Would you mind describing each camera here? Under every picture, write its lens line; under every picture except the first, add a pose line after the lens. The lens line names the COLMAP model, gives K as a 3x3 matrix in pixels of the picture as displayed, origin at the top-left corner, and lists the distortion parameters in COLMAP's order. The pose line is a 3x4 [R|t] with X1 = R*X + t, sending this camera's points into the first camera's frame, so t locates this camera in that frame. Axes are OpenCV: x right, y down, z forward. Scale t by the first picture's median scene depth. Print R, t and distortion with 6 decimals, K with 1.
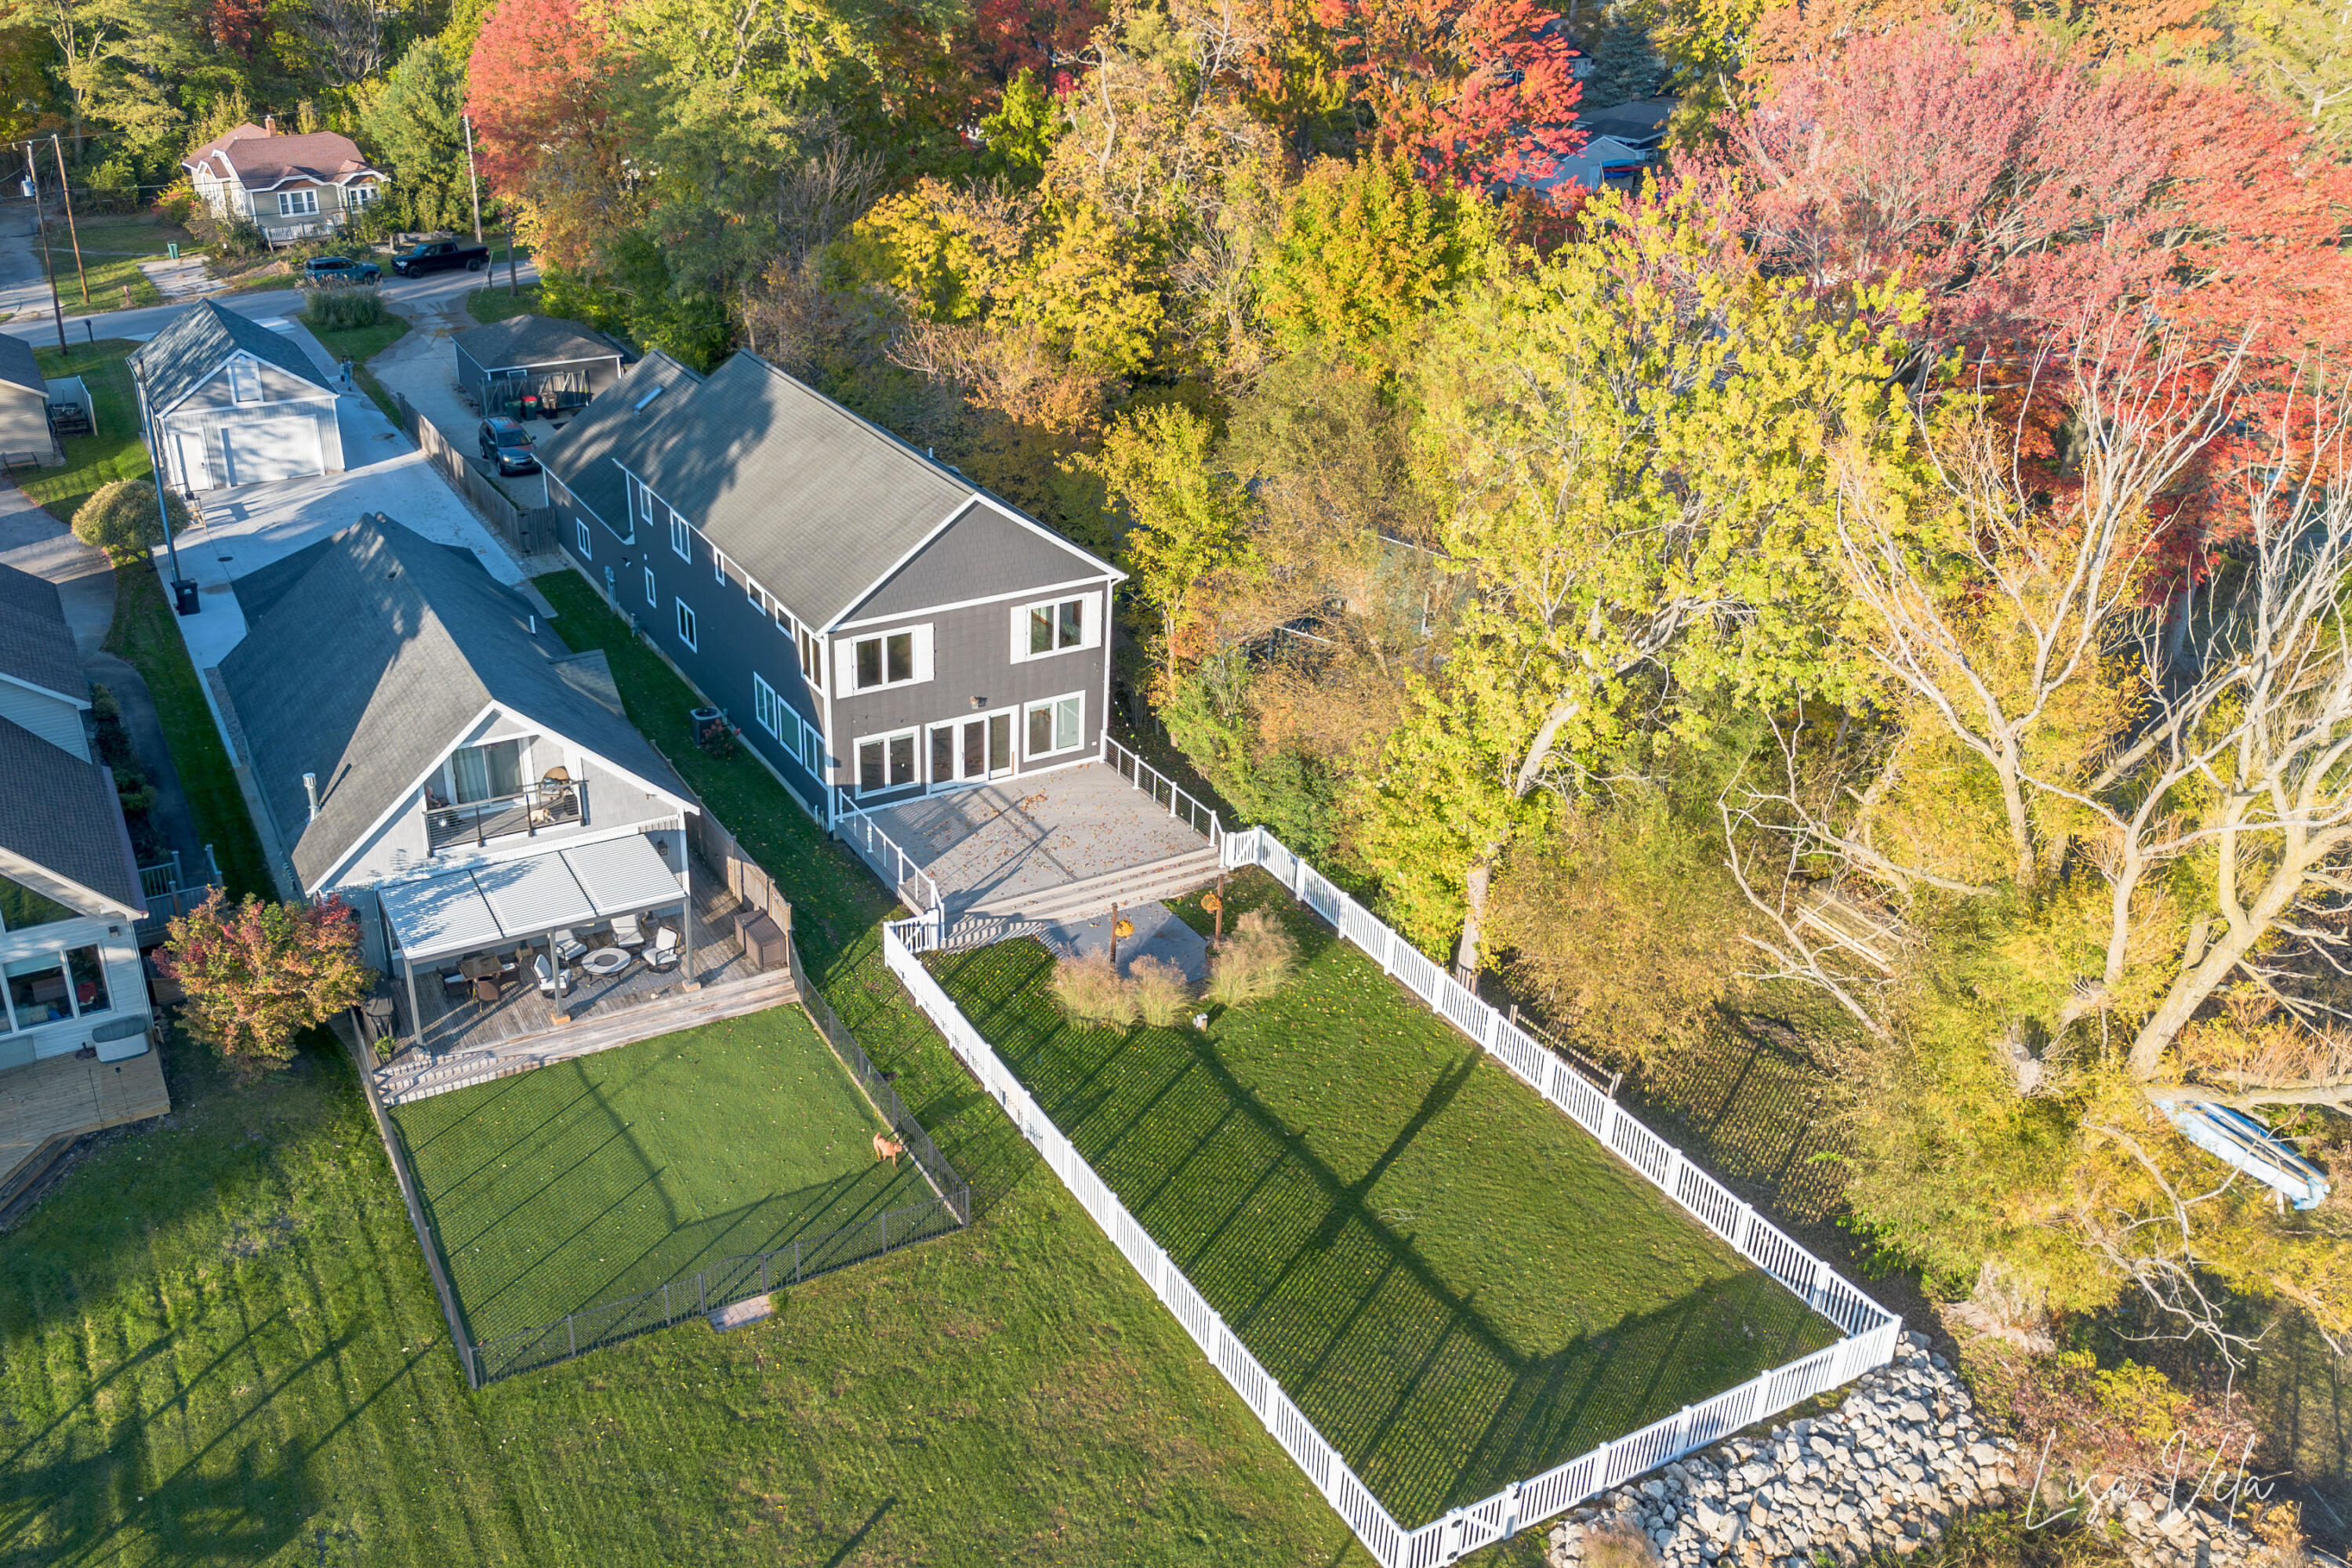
lens RADIAL K [[1952.5, 0, 996.3], [0, 1952.5, 825.8], [0, 0, 1]] dist [0.112710, -0.161982]
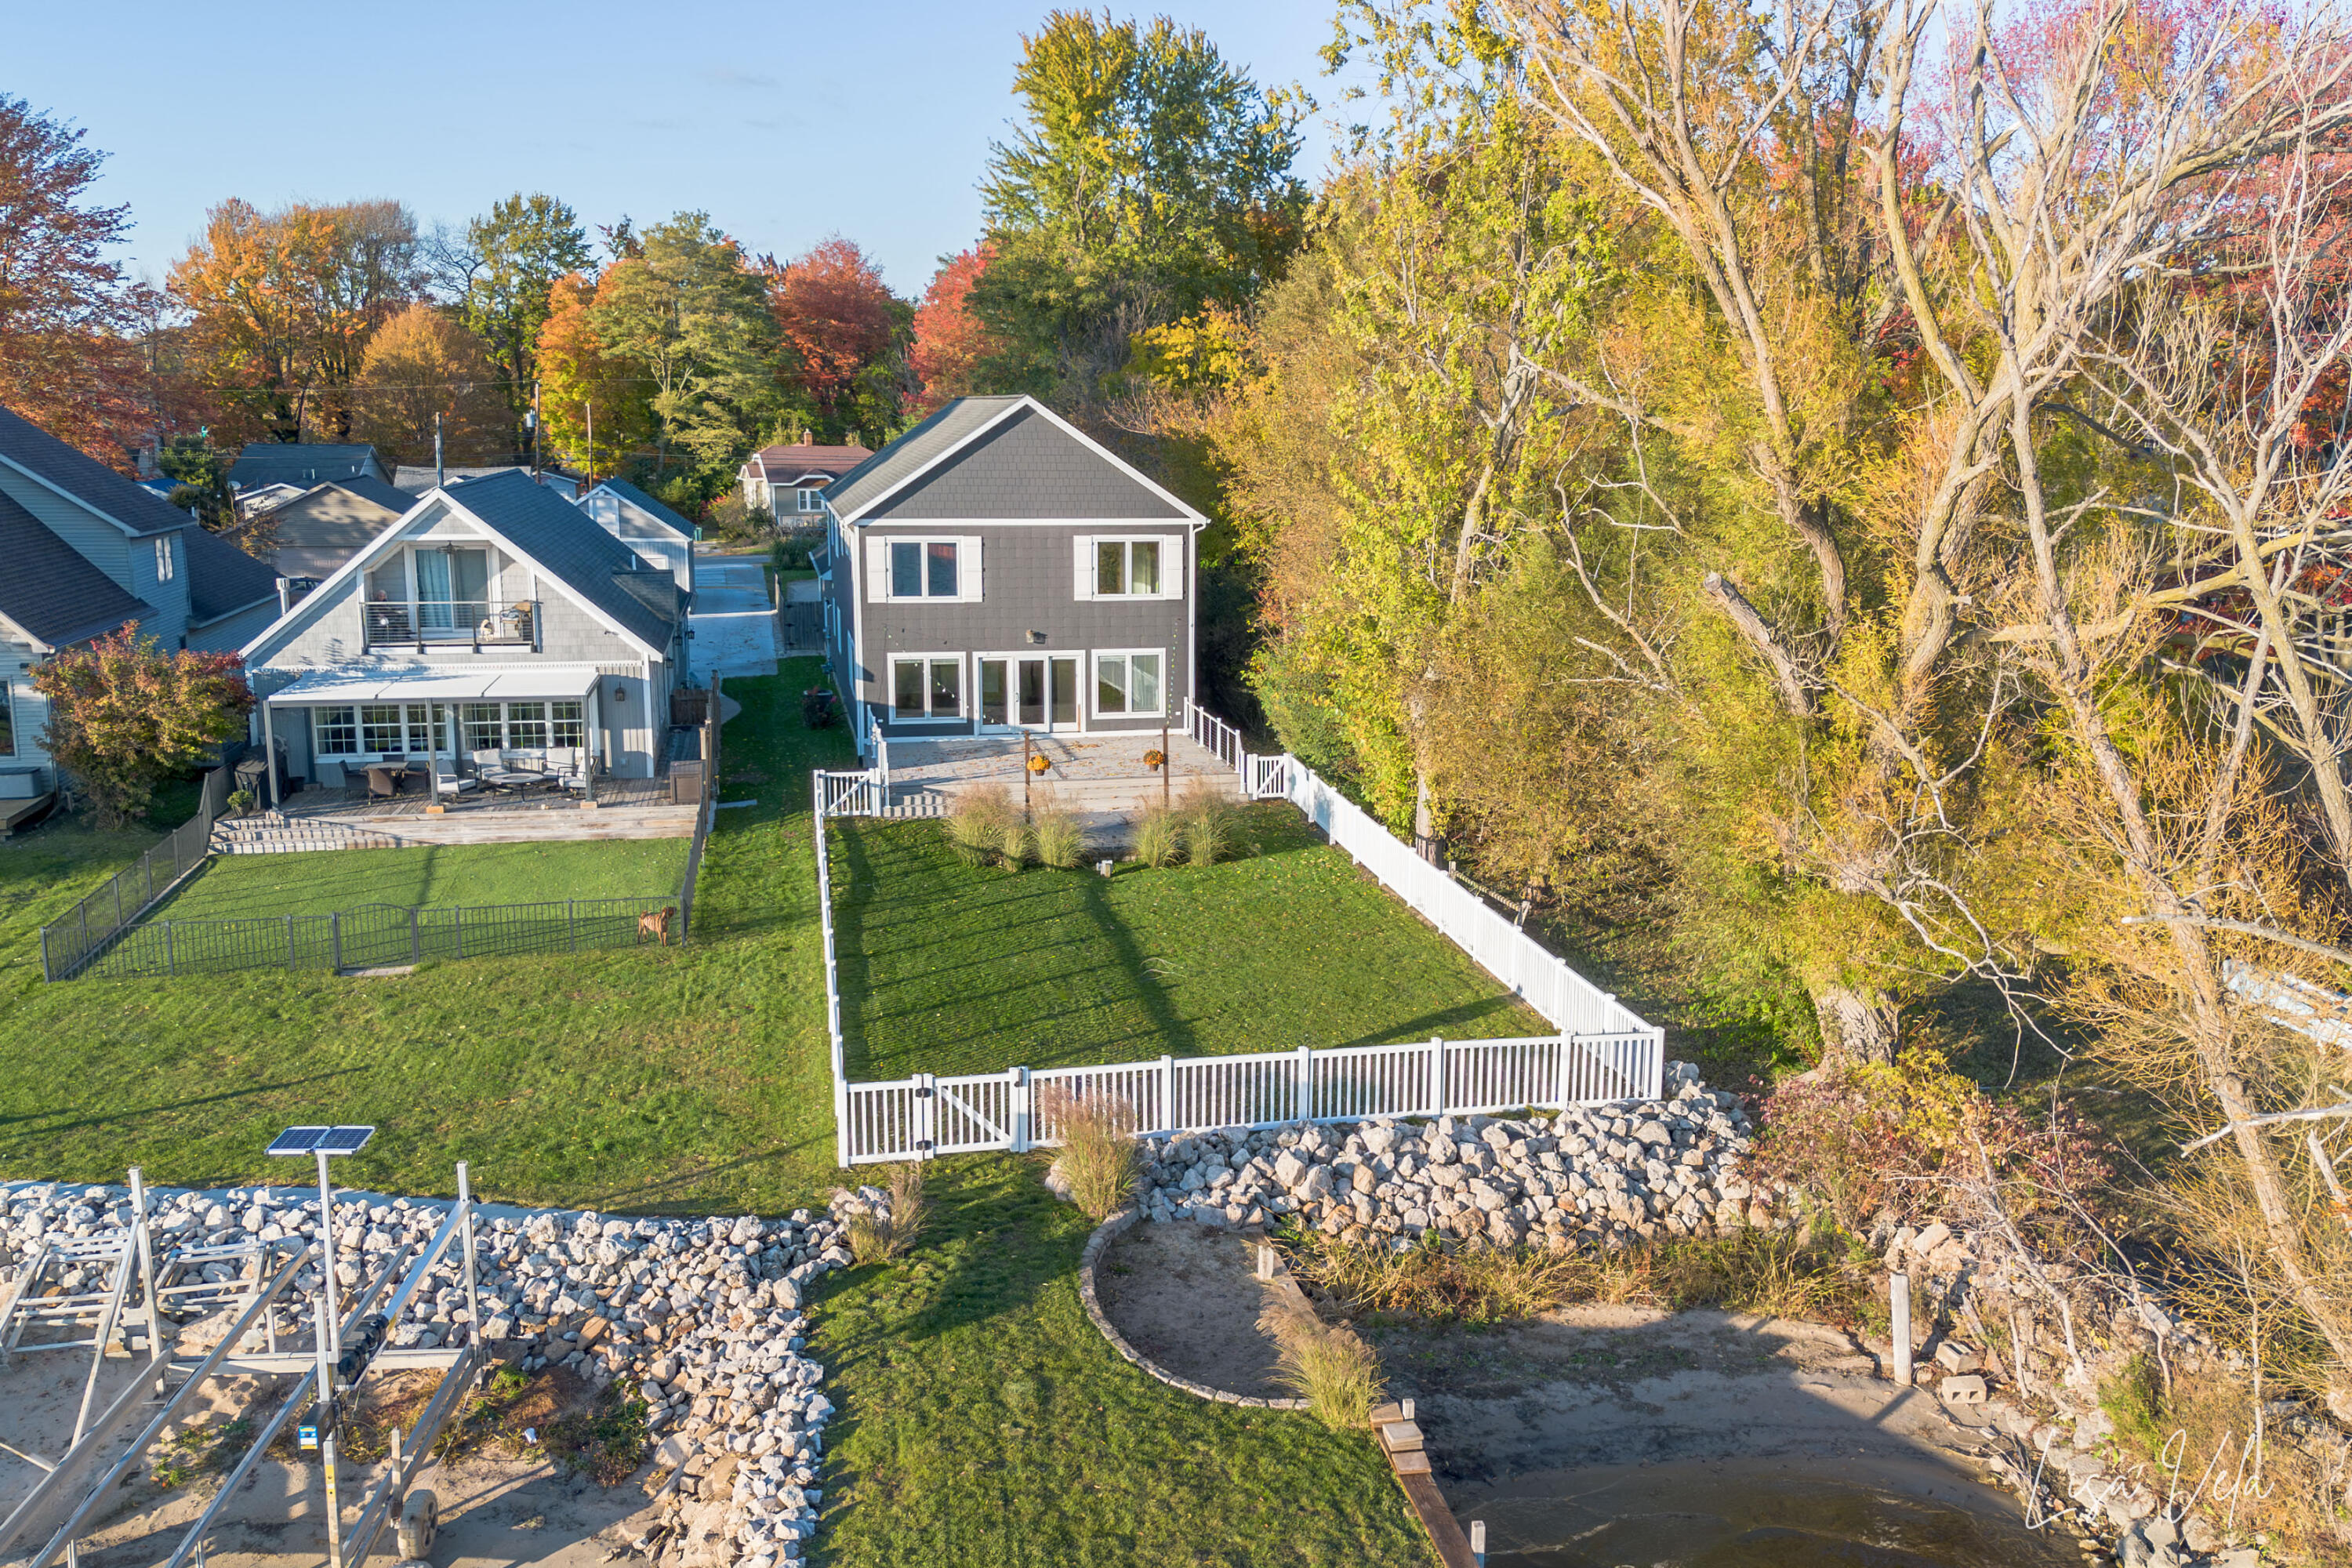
lens RADIAL K [[2022.1, 0, 1261.0], [0, 2022.1, 778.6], [0, 0, 1]] dist [0.078774, -0.104121]
pose [[0.974464, 0.051797, -0.218489, 0.308479], [-0.113090, 0.953824, -0.278262, 0.256216], [0.193987, 0.295865, 0.935325, 0.135354]]
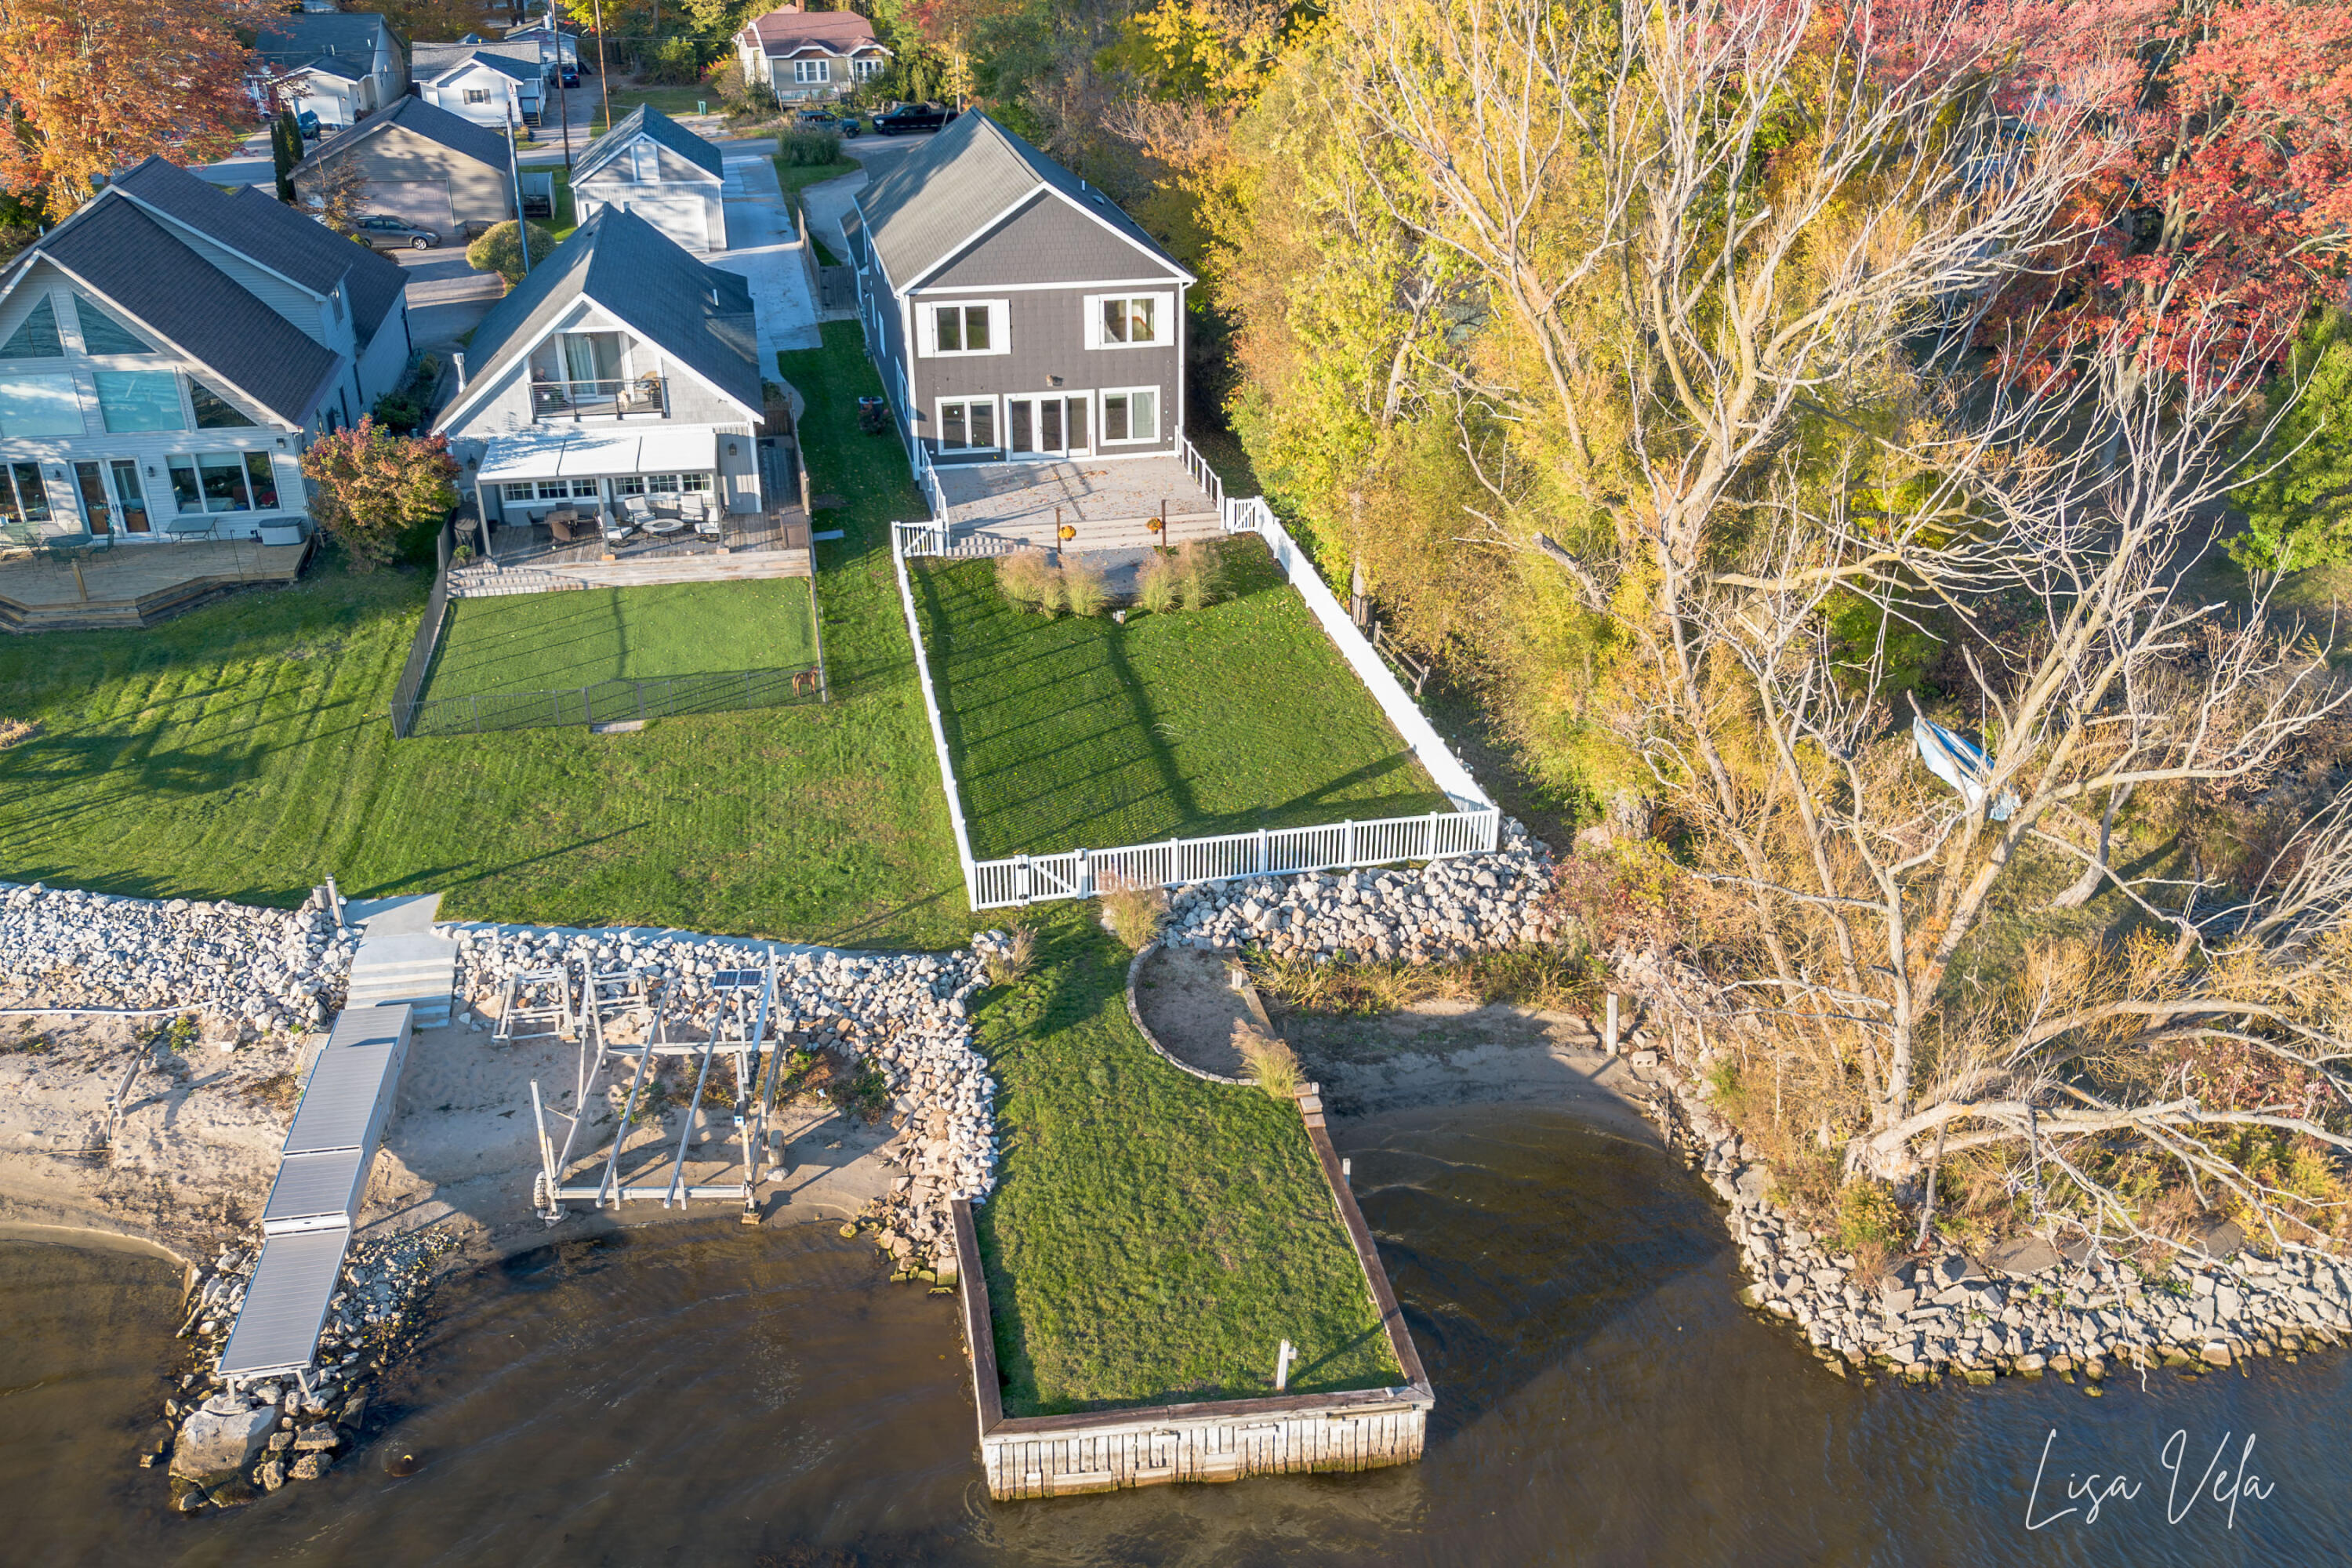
lens RADIAL K [[1973.7, 0, 1232.1], [0, 1973.7, 792.5], [0, 0, 1]] dist [0.141917, -0.326756]
pose [[0.973544, 0.110392, -0.200065, 0.350912], [-0.114707, 0.993348, -0.010071, 0.175563], [0.197622, 0.032754, 0.979731, -0.115897]]
